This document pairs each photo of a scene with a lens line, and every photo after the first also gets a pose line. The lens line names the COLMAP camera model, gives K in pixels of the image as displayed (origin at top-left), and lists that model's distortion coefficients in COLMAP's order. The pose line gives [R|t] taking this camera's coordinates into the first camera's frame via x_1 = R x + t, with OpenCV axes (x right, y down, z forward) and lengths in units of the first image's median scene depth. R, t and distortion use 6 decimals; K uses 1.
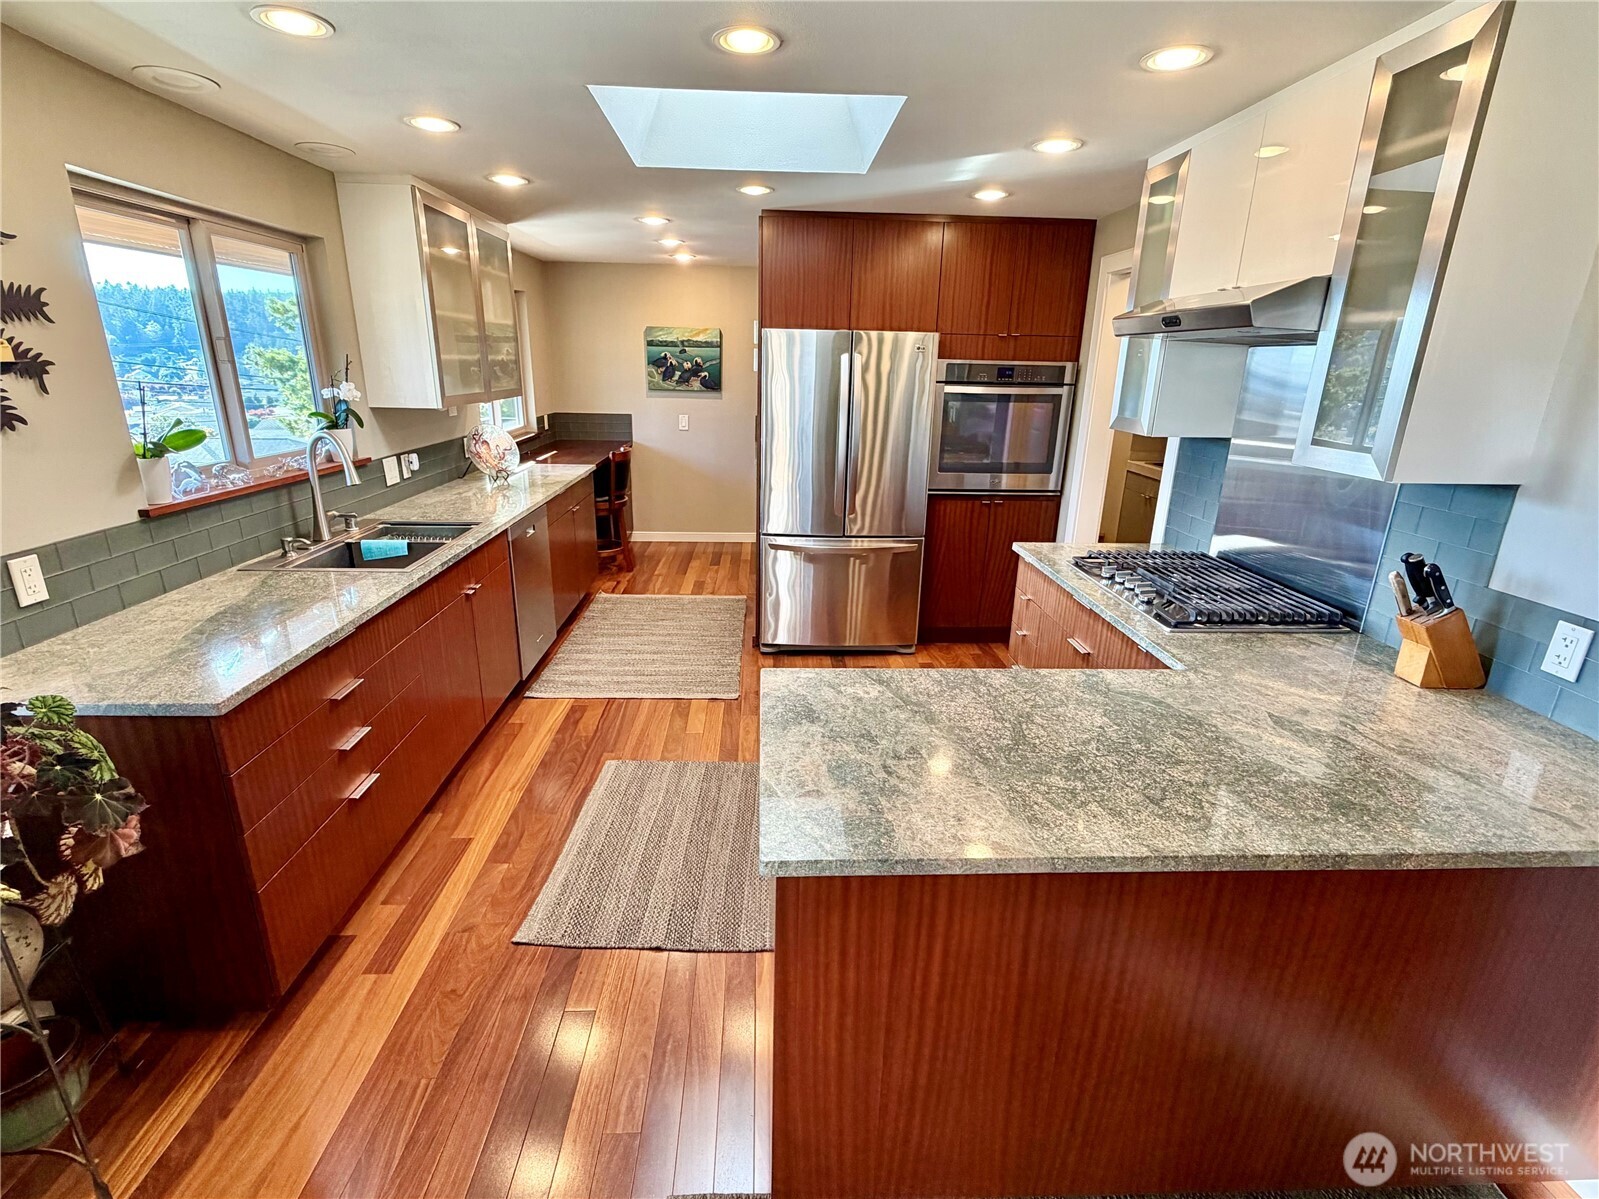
lens RADIAL K [[751.5, 0, 797.8], [0, 751.5, 596.5], [0, 0, 1]] dist [0.000296, 0.000419]
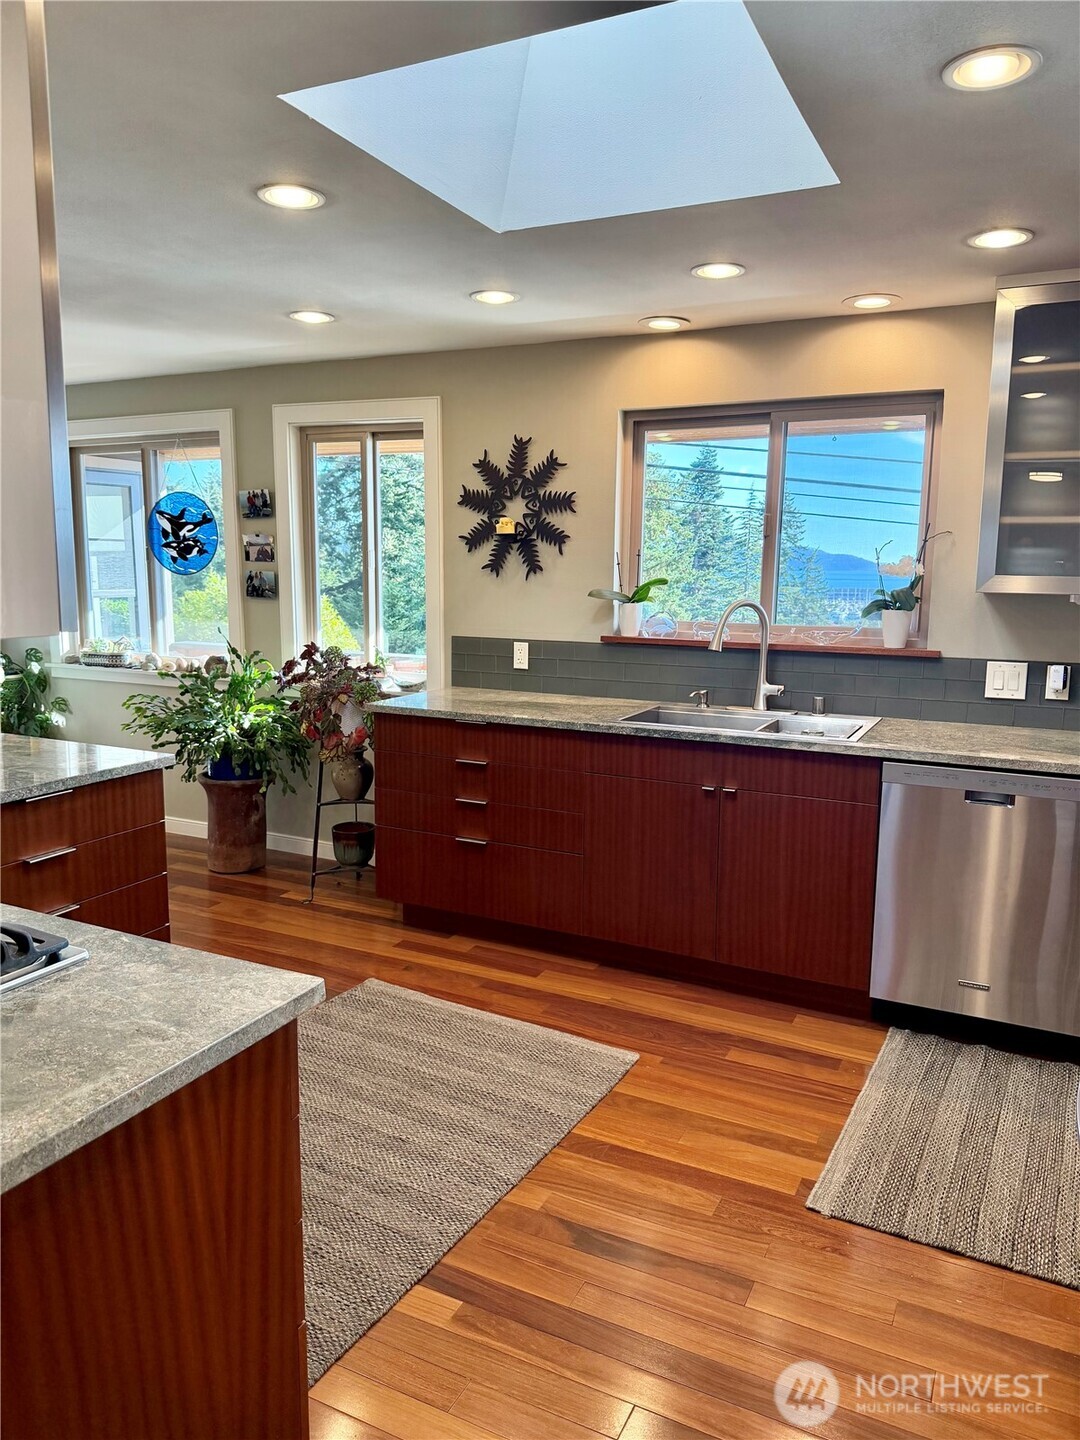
lens RADIAL K [[1010.9, 0, 543.2], [0, 1010.9, 725.1], [0, 0, 1]] dist [0.110205, -0.189792]
pose [[-0.484126, 0.113340, -0.867627, 0.648904], [-0.279649, 0.919528, 0.276162, -0.339543], [0.829107, 0.376328, -0.413472, 1.303750]]
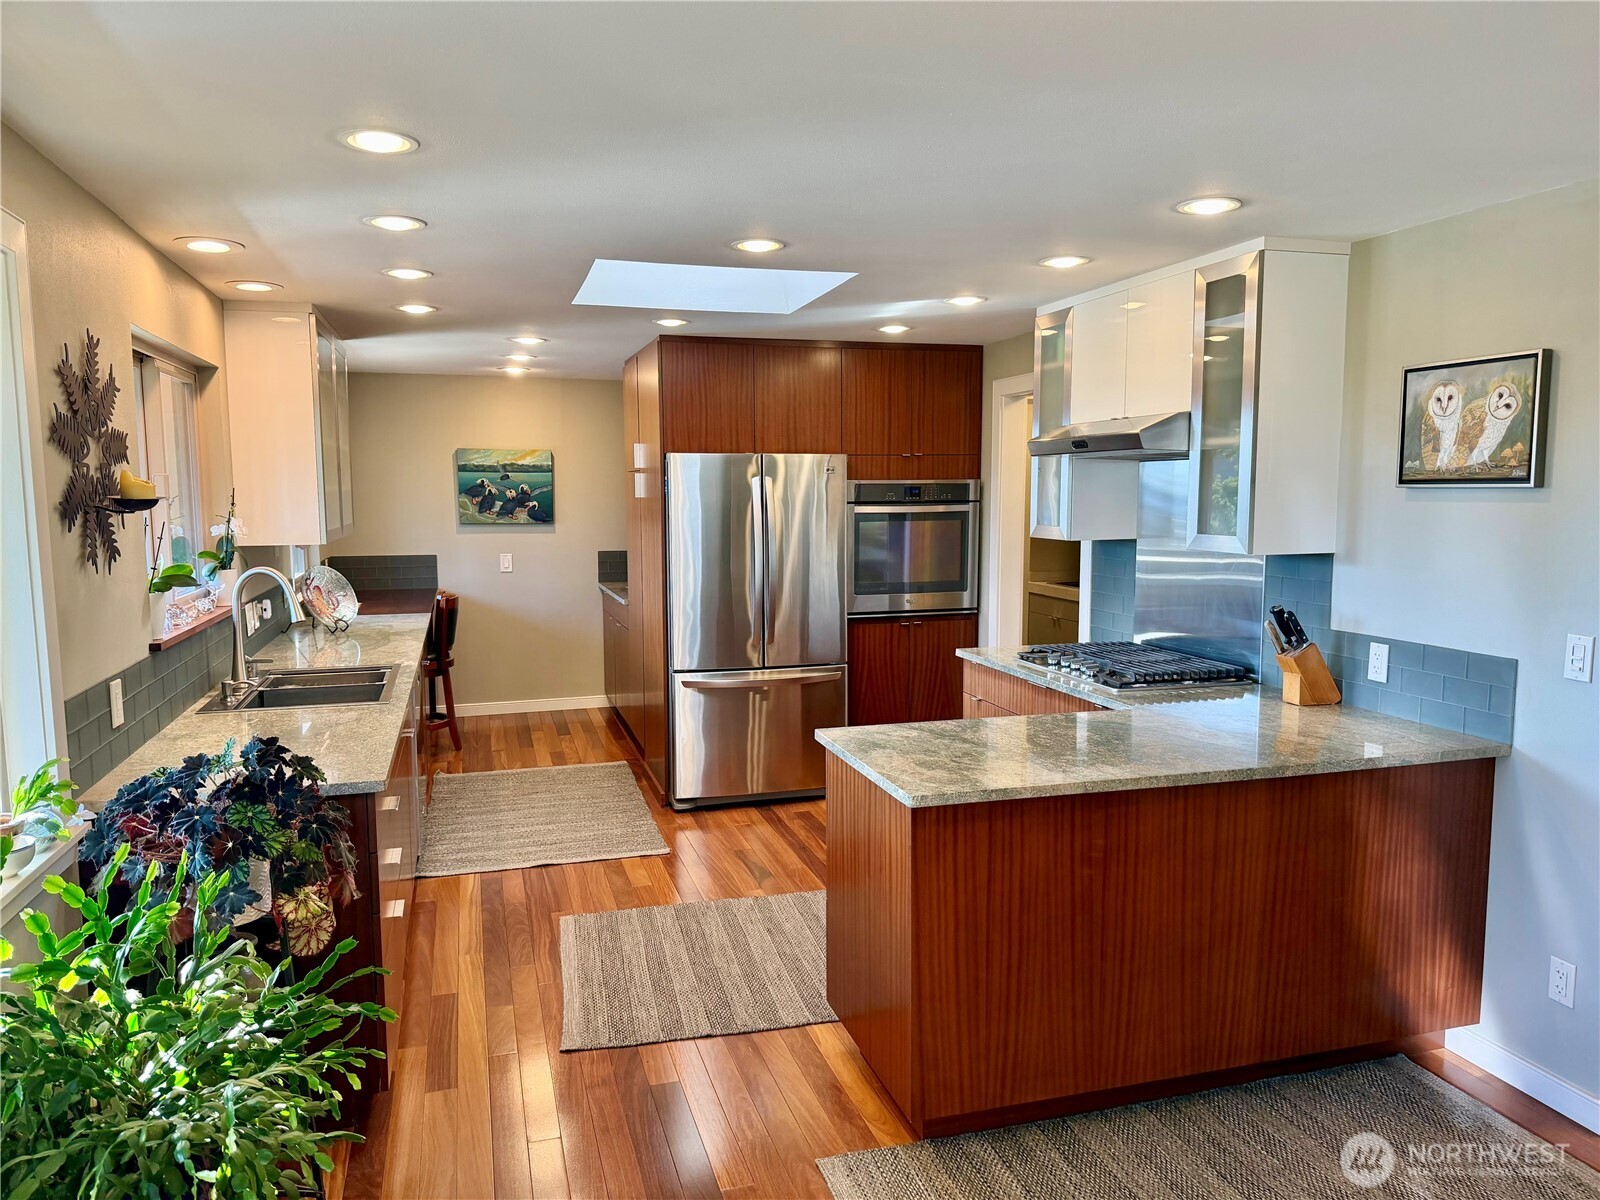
lens RADIAL K [[1123.2, 0, 800.0], [0, 1123.2, 600.0], [0, 0, 1]] dist [0.110205, -0.189792]
pose [[0.970742, -0.047898, 0.235301, -0.295053], [0.094117, 0.977393, -0.189326, 0.141572], [-0.220913, 0.205932, 0.953304, -0.455554]]
